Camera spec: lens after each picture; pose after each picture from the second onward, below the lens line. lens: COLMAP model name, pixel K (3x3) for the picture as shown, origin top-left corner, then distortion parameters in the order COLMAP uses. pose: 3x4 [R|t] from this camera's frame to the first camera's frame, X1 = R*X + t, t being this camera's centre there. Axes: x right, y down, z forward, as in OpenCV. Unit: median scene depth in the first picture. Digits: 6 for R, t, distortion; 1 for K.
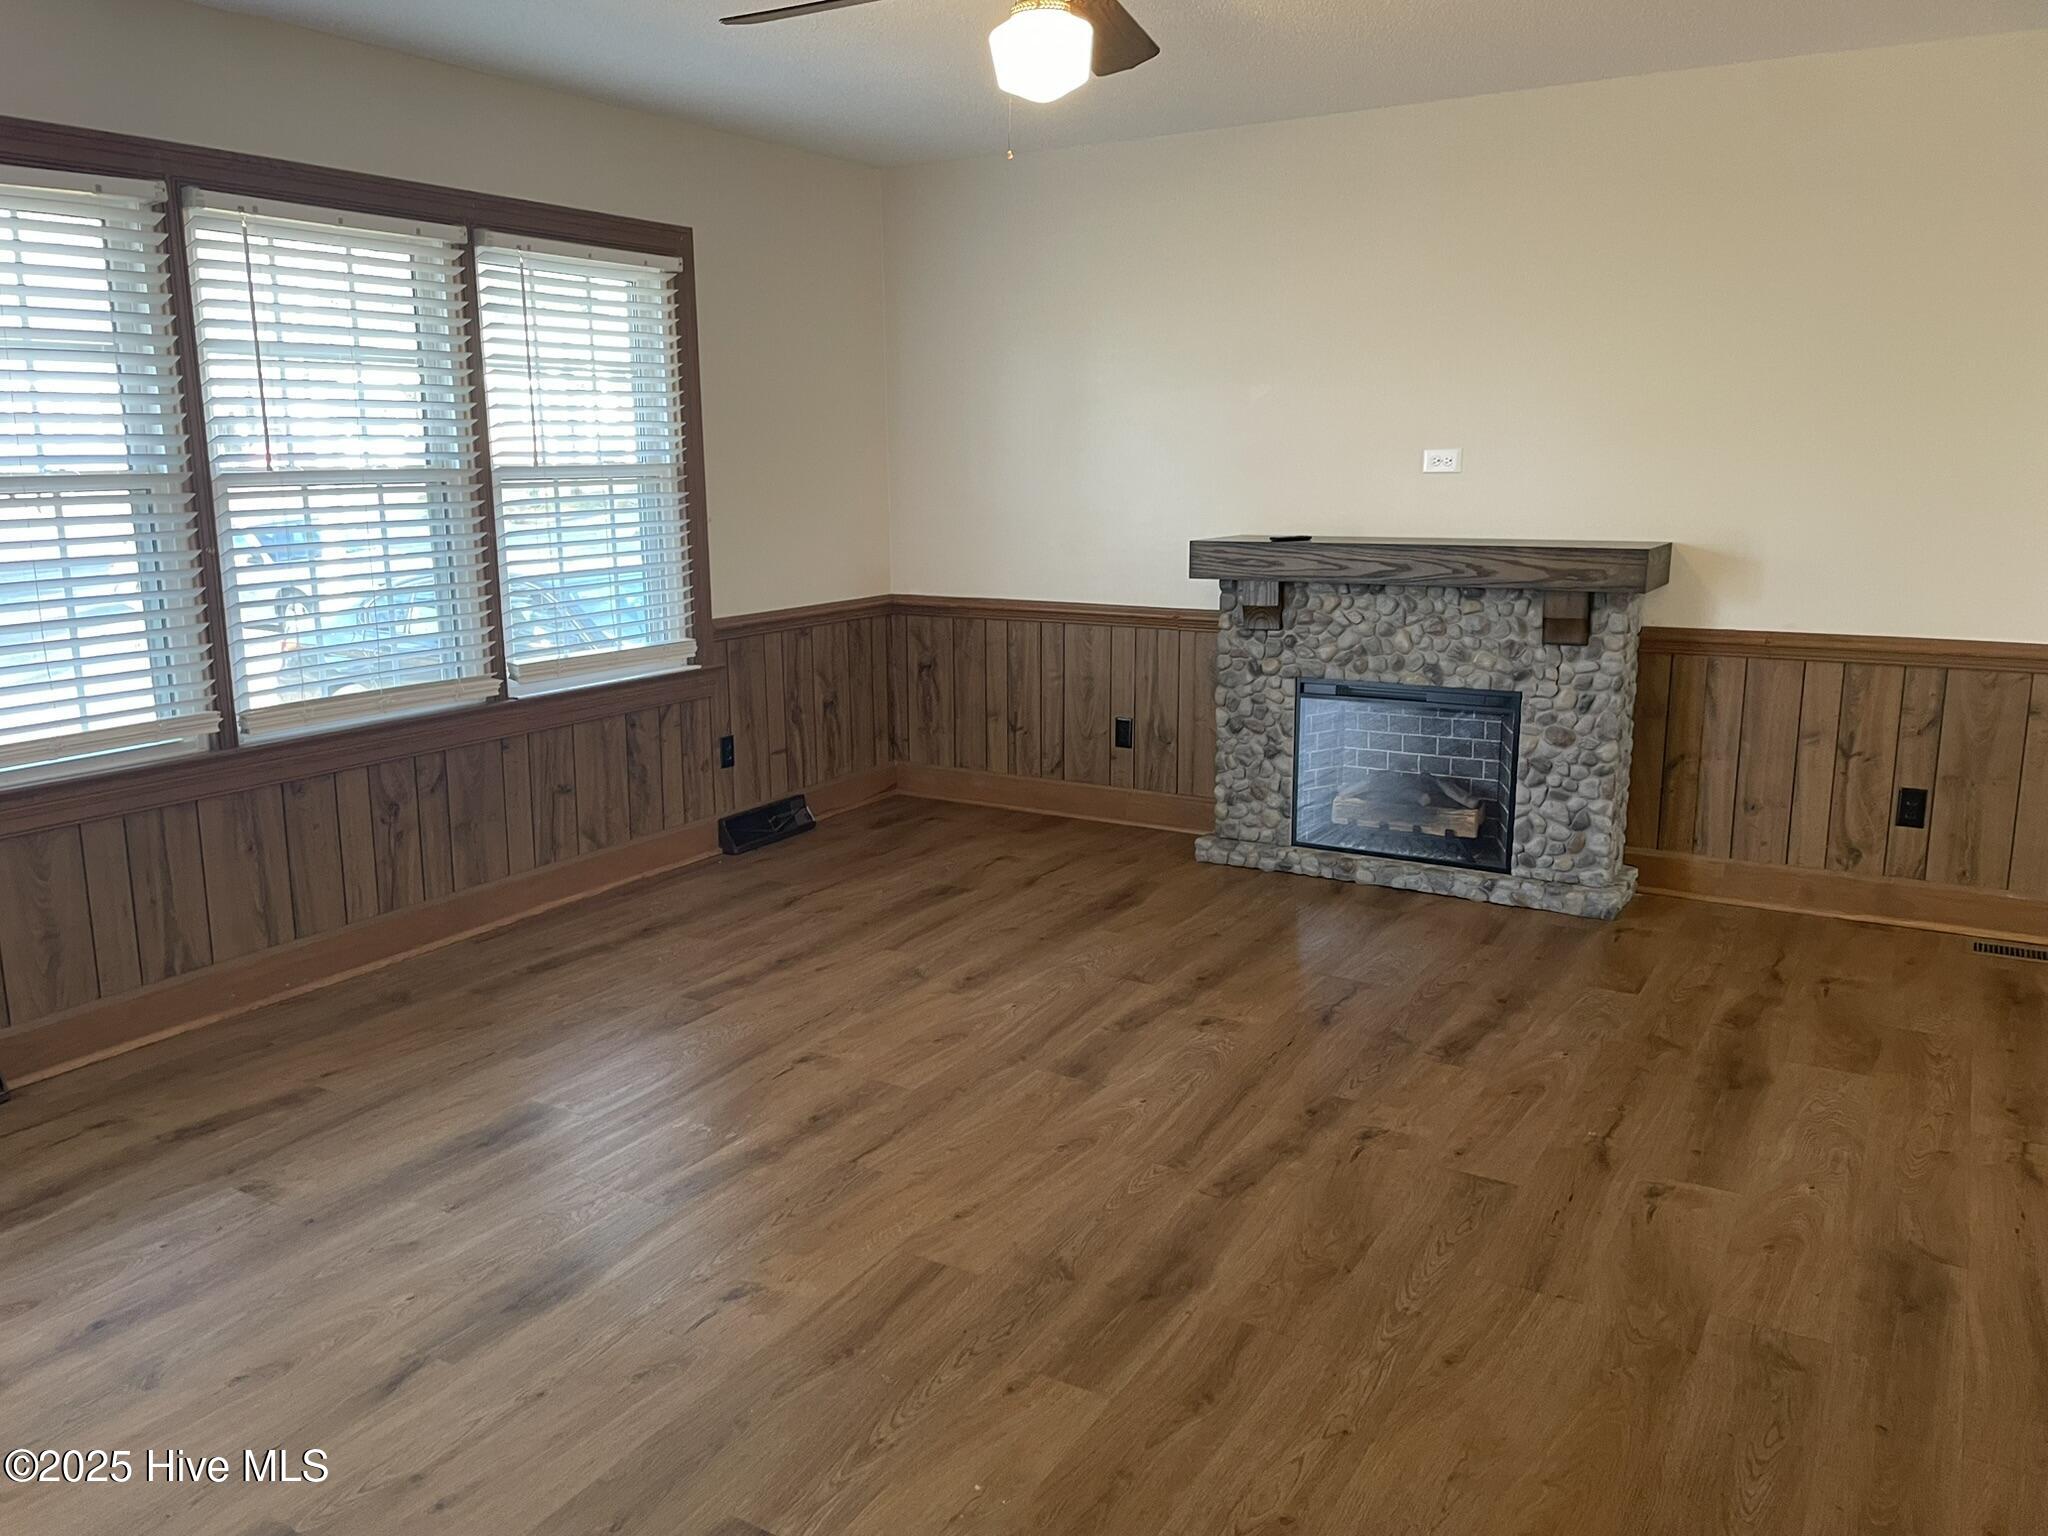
lens RADIAL K [[1553.7, 0, 1012.9], [0, 1553.7, 770.5], [0, 0, 1]] dist [0.126167, -0.182172]
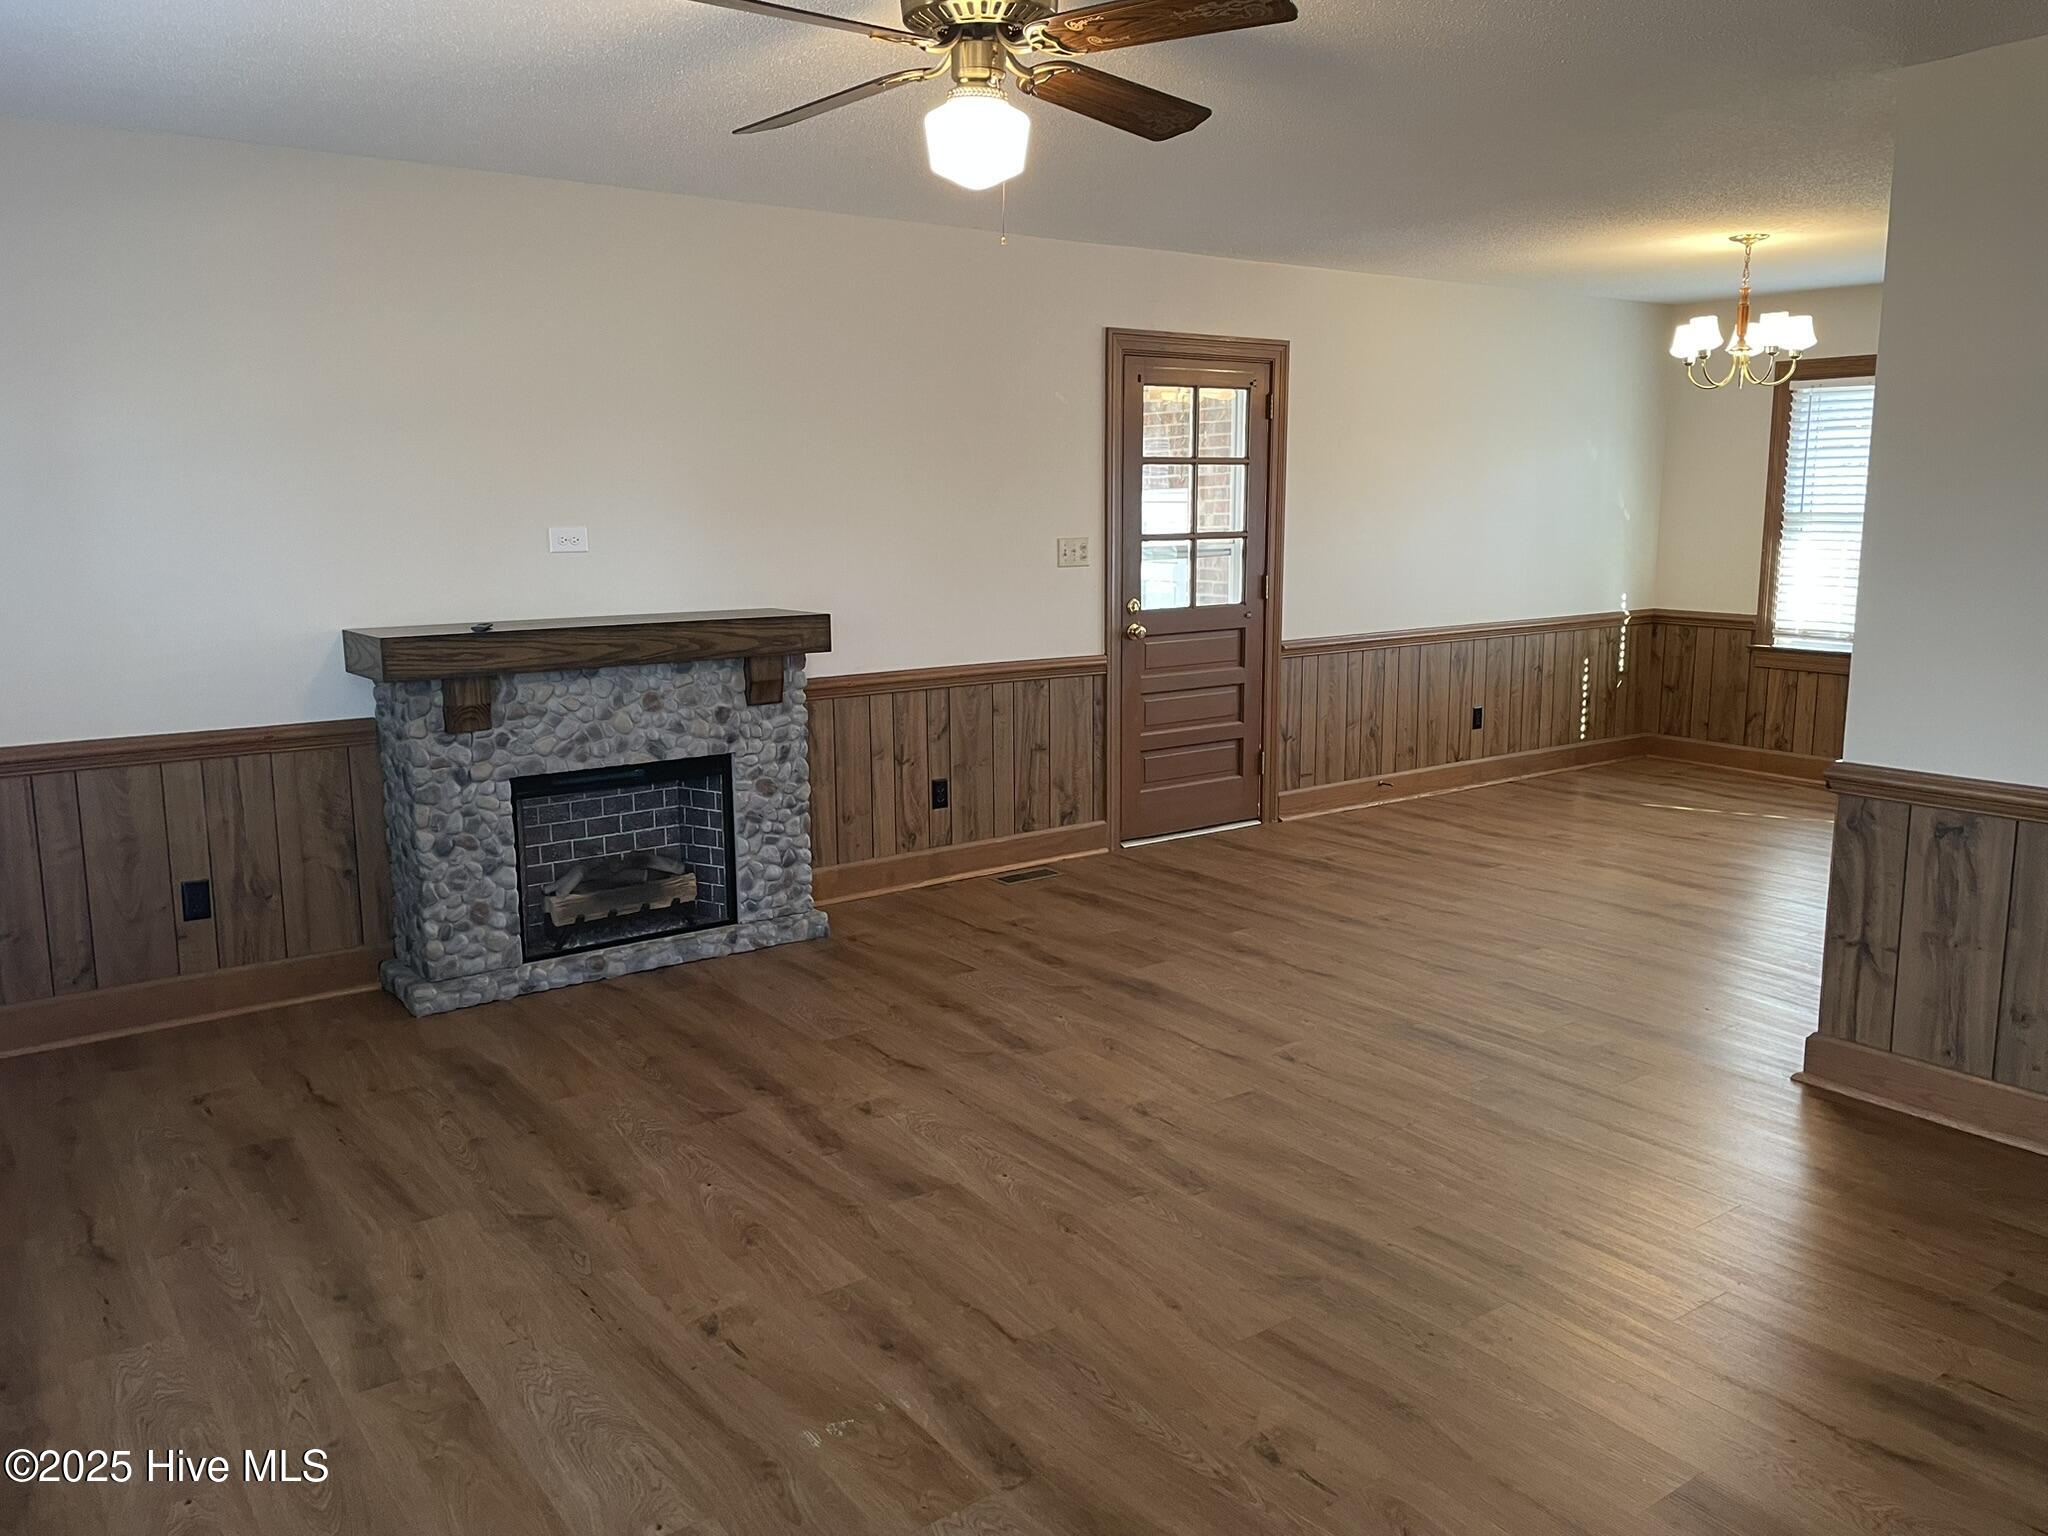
lens RADIAL K [[1553.7, 0, 1012.9], [0, 1553.7, 770.5], [0, 0, 1]] dist [0.126167, -0.182172]
pose [[0.375363, -0.156891, 0.913503, -0.582191], [0.190818, 0.977539, 0.089481, -0.097318], [-0.907023, 0.140725, 0.396869, 0.407089]]
